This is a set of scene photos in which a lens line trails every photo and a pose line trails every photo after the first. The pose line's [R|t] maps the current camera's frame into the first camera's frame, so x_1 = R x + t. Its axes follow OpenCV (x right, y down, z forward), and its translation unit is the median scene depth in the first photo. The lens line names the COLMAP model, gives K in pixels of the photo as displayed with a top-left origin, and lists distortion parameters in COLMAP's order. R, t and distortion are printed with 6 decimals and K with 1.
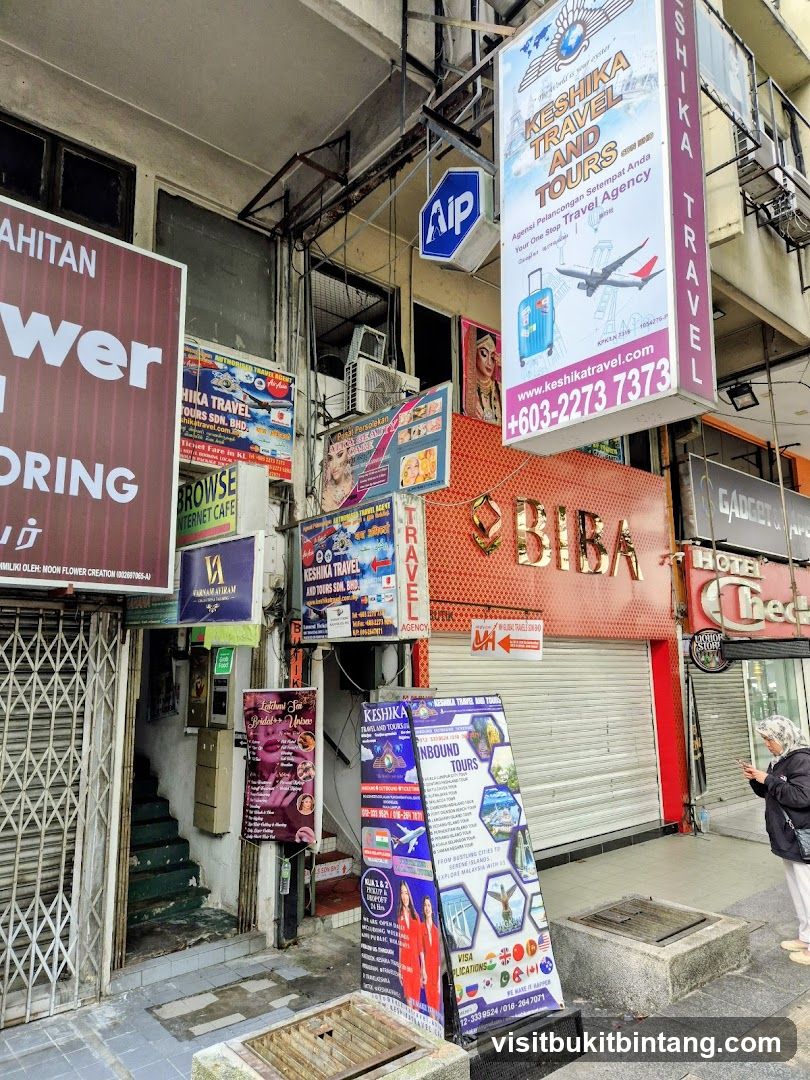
lens RADIAL K [[734.1, 0, 401.4], [0, 734.1, 544.8], [0, 0, 1]] dist [0.073986, -0.061980]
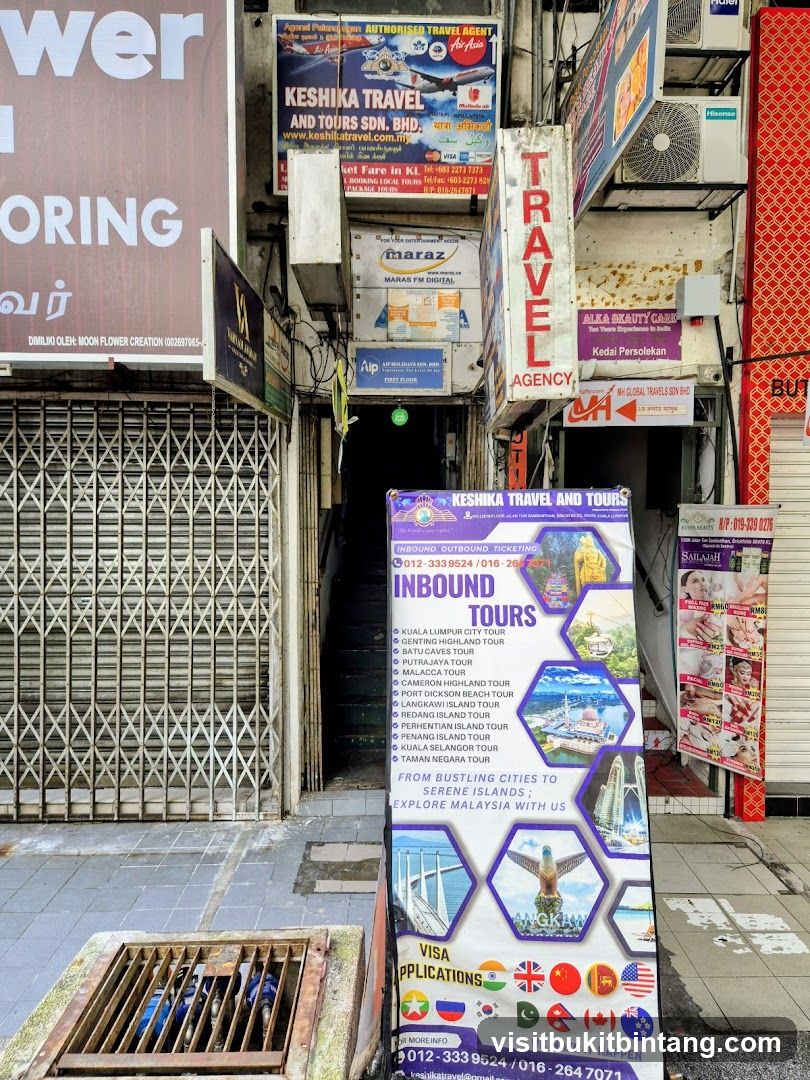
lens RADIAL K [[734.1, 0, 401.4], [0, 734.1, 544.8], [0, 0, 1]] dist [0.073986, -0.061980]
pose [[0.768688, 0.039198, -0.638422, 0.307737], [0.097489, 0.979279, 0.177507, 0.127988], [0.632151, -0.198687, 0.748938, 0.491925]]
